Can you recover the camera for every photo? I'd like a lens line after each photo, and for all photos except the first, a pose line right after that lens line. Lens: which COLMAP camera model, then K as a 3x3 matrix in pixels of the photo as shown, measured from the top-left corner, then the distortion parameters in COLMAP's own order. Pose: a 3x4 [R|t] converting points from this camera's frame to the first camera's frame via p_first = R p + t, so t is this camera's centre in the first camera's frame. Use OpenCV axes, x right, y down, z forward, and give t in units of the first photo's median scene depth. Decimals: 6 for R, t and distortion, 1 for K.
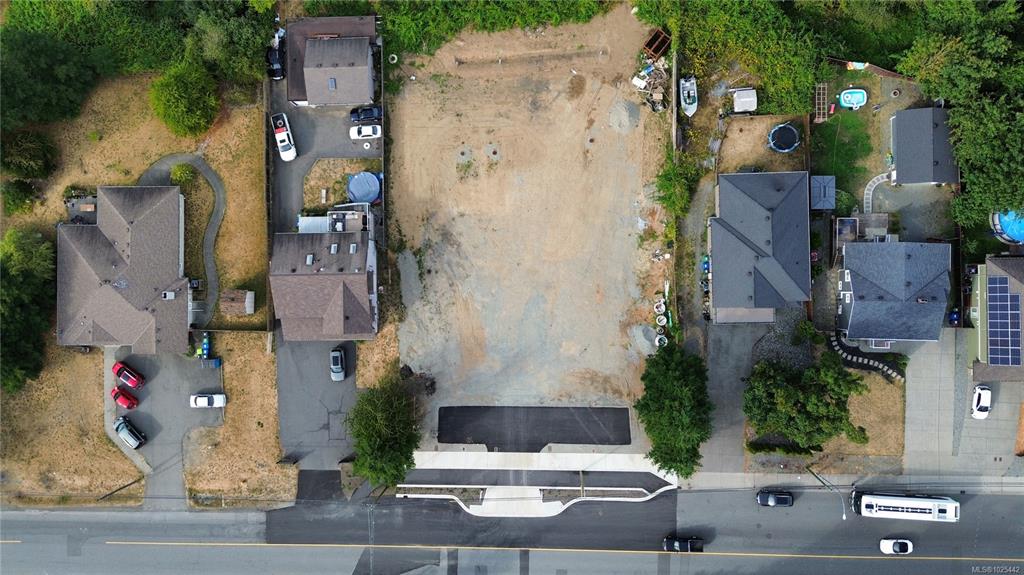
lens RADIAL K [[723.7, 0, 516.3], [0, 723.7, 287.4], [0, 0, 1]] dist [0.038613, -0.028195]
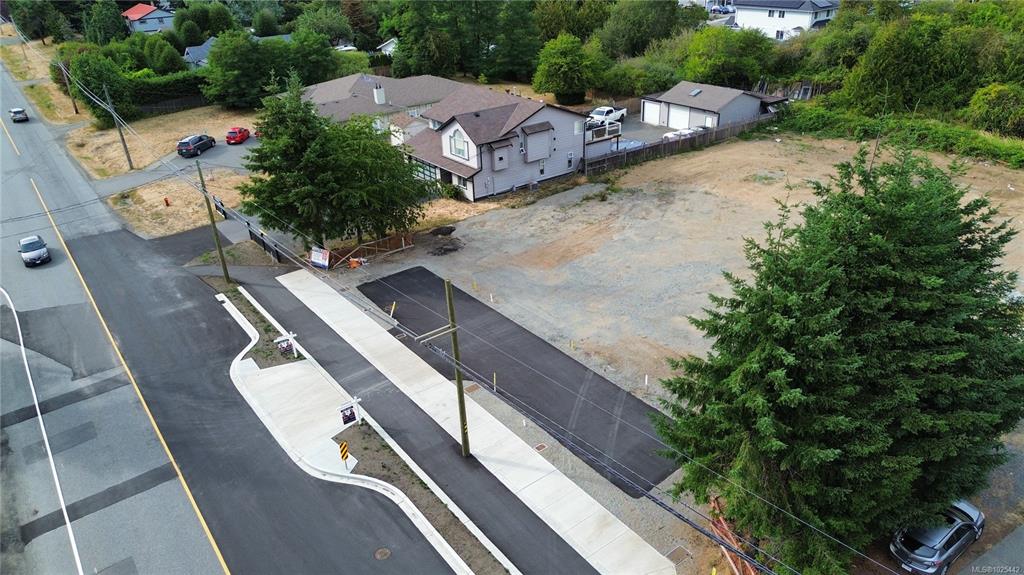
lens RADIAL K [[723.7, 0, 512.5], [0, 723.7, 286.8], [0, 0, 1]] dist [0.038613, -0.028195]
pose [[0.588044, 0.397990, -0.704136, 0.298661], [-0.808663, 0.306913, -0.501865, 0.374604], [0.016371, 0.864528, 0.502319, 0.760146]]
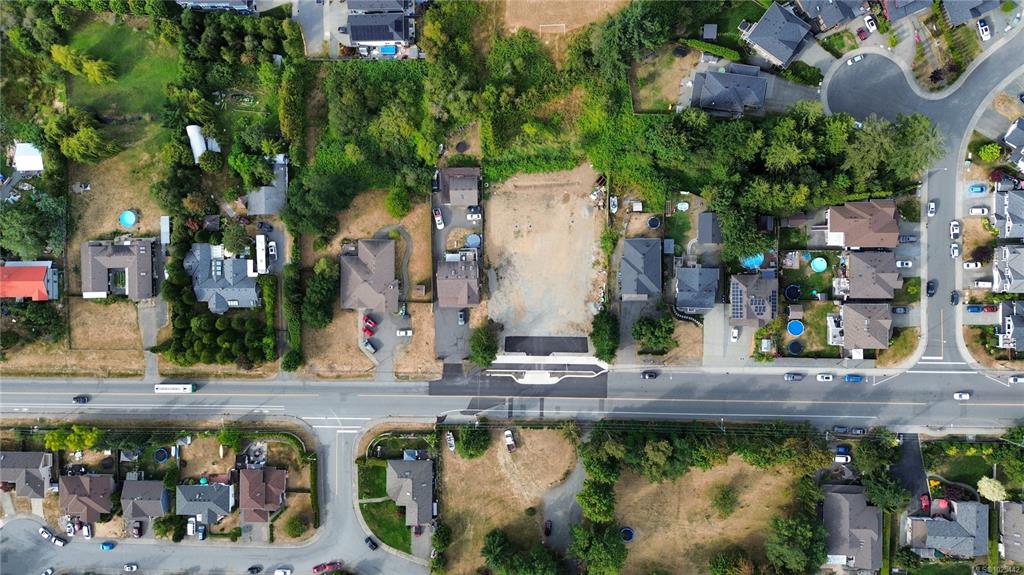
lens RADIAL K [[723.7, 0, 505.8], [0, 723.7, 285.4], [0, 0, 1]] dist [0.038613, -0.028195]
pose [[0.999945, 0.008650, -0.005980, -0.092929], [-0.008608, 0.999938, 0.006993, -0.013690], [0.006040, -0.006941, 0.999958, -1.308427]]
